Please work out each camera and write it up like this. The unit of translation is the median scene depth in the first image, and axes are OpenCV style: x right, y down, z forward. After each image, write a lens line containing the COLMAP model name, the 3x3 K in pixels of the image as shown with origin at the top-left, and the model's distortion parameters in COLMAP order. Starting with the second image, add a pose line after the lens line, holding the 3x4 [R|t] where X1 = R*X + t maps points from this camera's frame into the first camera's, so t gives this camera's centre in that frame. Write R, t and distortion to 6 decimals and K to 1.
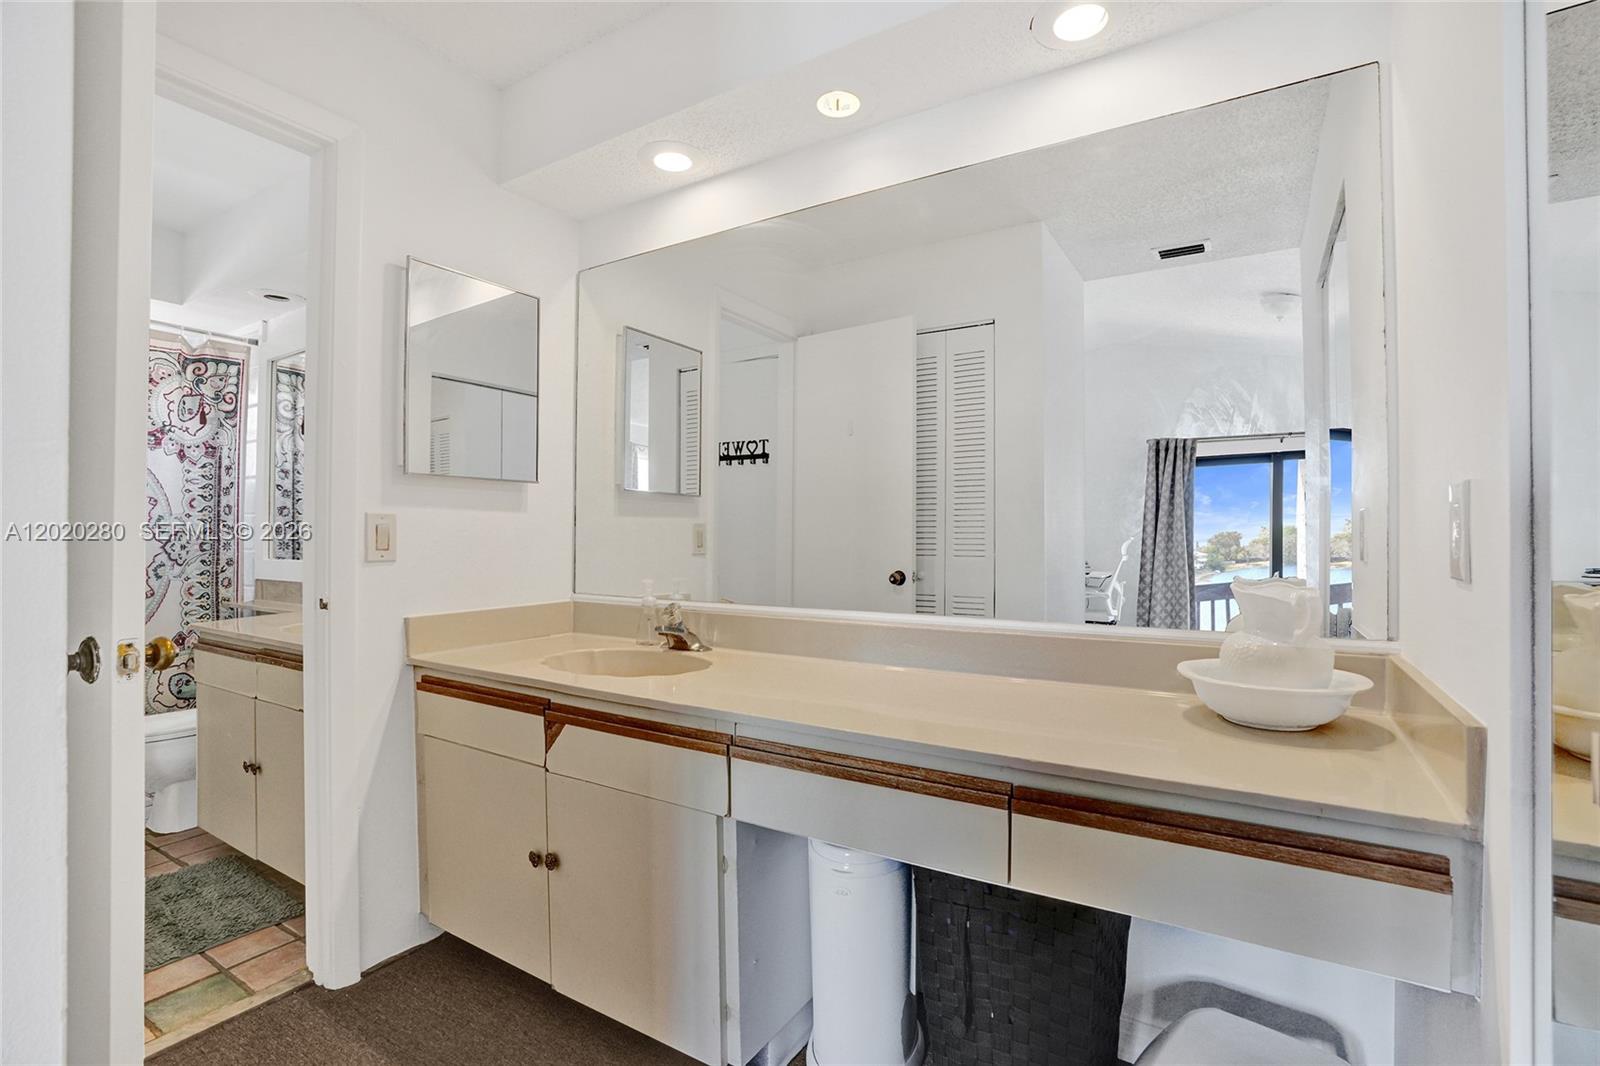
lens RADIAL K [[747.4, 0, 786.7], [0, 747.4, 528.0], [0, 0, 1]] dist [-0.000287, 0.000524]
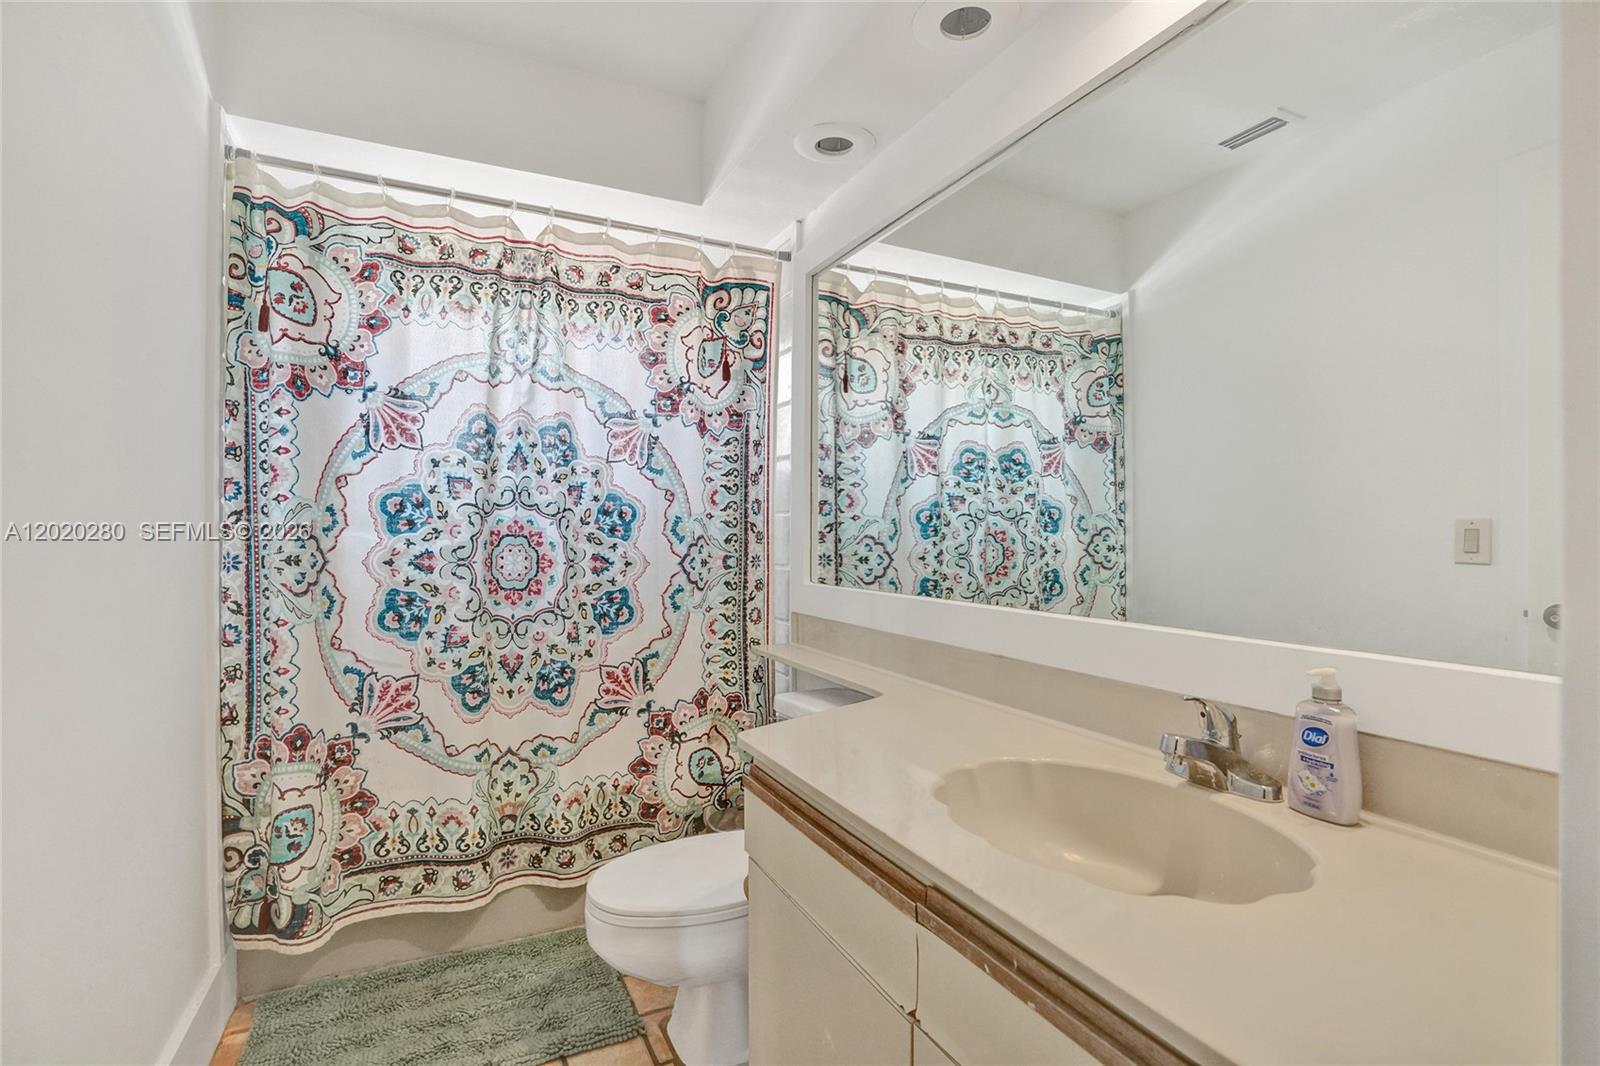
lens RADIAL K [[747.4, 0, 801.4], [0, 747.4, 537.2], [0, 0, 1]] dist [-0.000287, 0.000524]
pose [[0.860291, -0.004243, -0.509786, -0.378412], [0.004635, 0.999989, -0.000503, 0.003203], [0.509783, -0.001930, 0.860301, 0.452550]]
